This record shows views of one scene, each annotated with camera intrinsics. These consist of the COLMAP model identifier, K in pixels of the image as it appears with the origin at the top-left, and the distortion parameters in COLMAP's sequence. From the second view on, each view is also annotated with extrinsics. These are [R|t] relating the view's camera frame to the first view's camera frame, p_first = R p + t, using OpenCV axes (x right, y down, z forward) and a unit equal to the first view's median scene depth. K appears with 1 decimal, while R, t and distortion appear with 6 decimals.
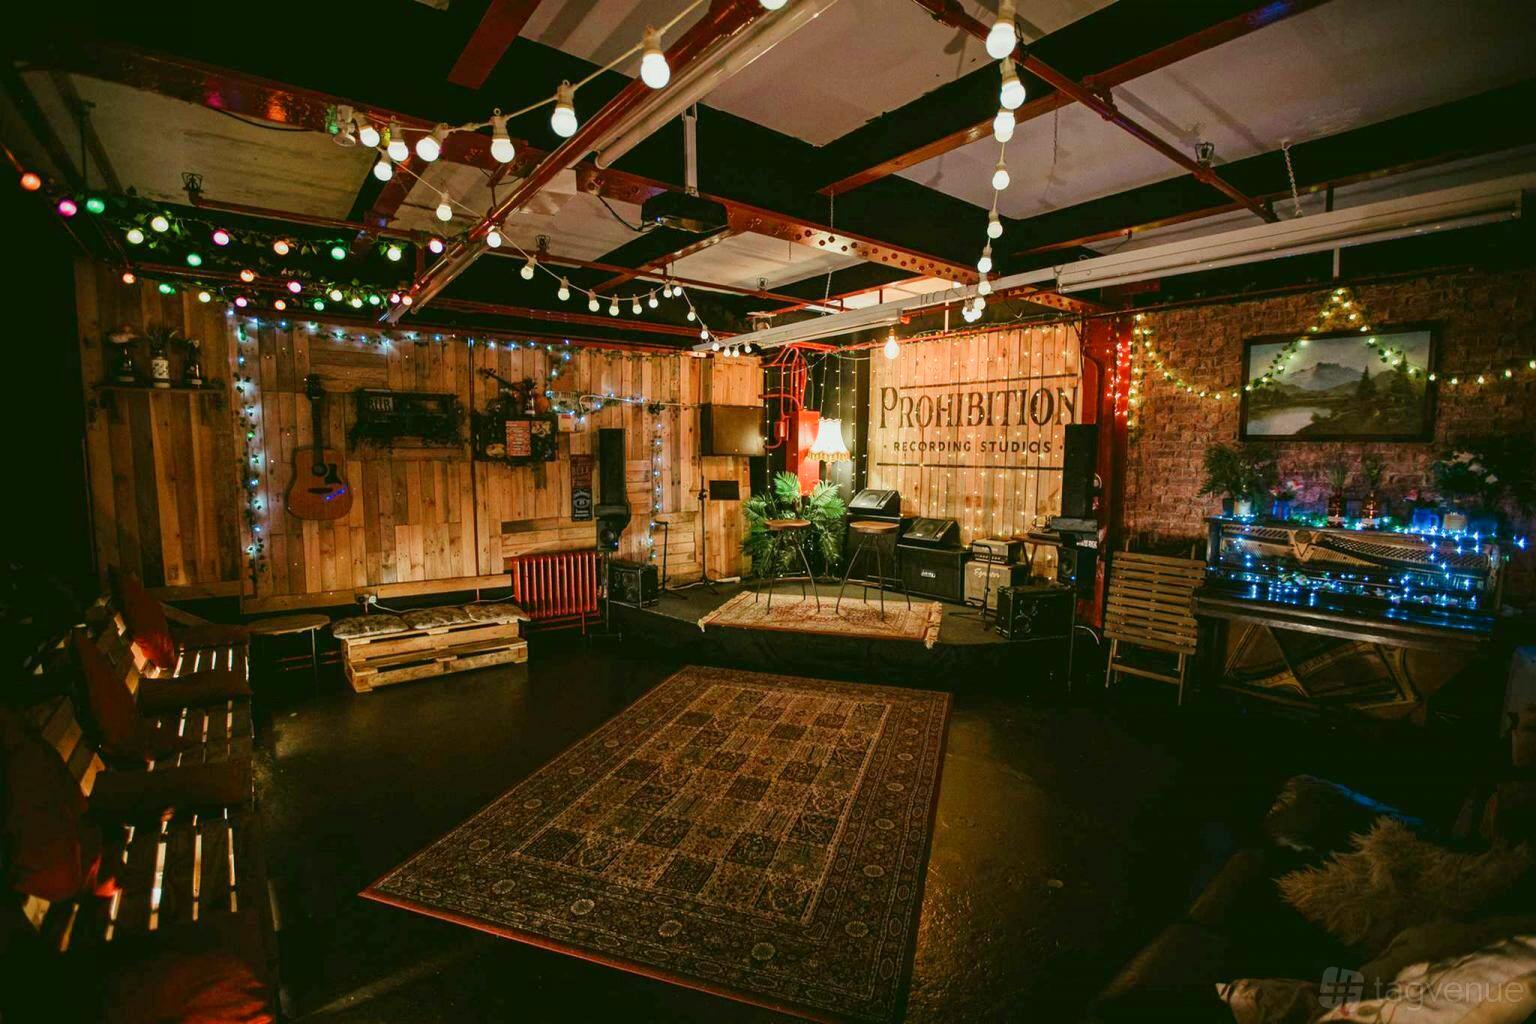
lens RADIAL K [[692.7, 0, 776.0], [0, 692.7, 507.0], [0, 0, 1]] dist [-0.001649, -0.000033]
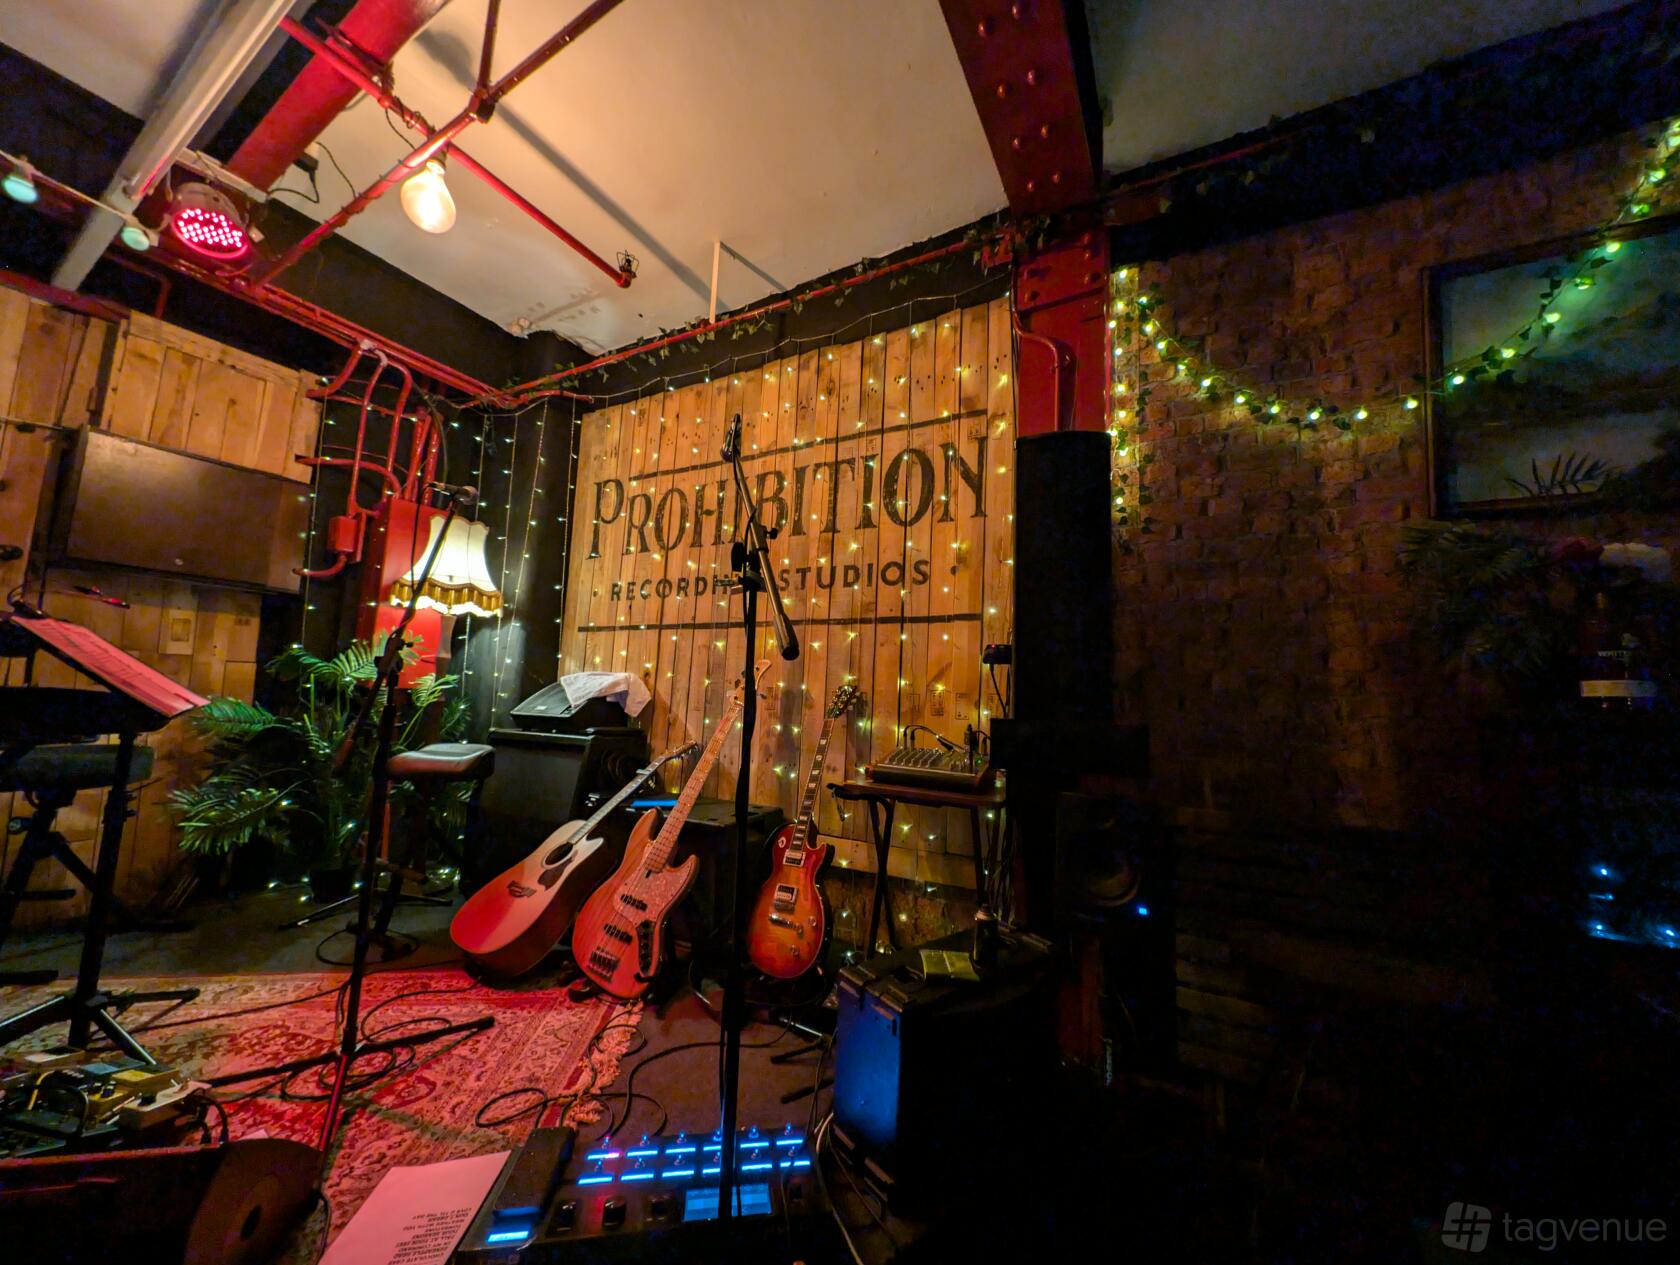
lens RADIAL K [[585.1, 0, 846.2], [0, 585.1, 634.3], [0, 0, 1]] dist [0.000371, -0.000086]
pose [[0.922942, 0.072651, 0.378020, 0.197937], [-0.004385, 0.983949, -0.178397, 0.019589], [-0.384913, 0.162992, 0.908447, 0.651671]]
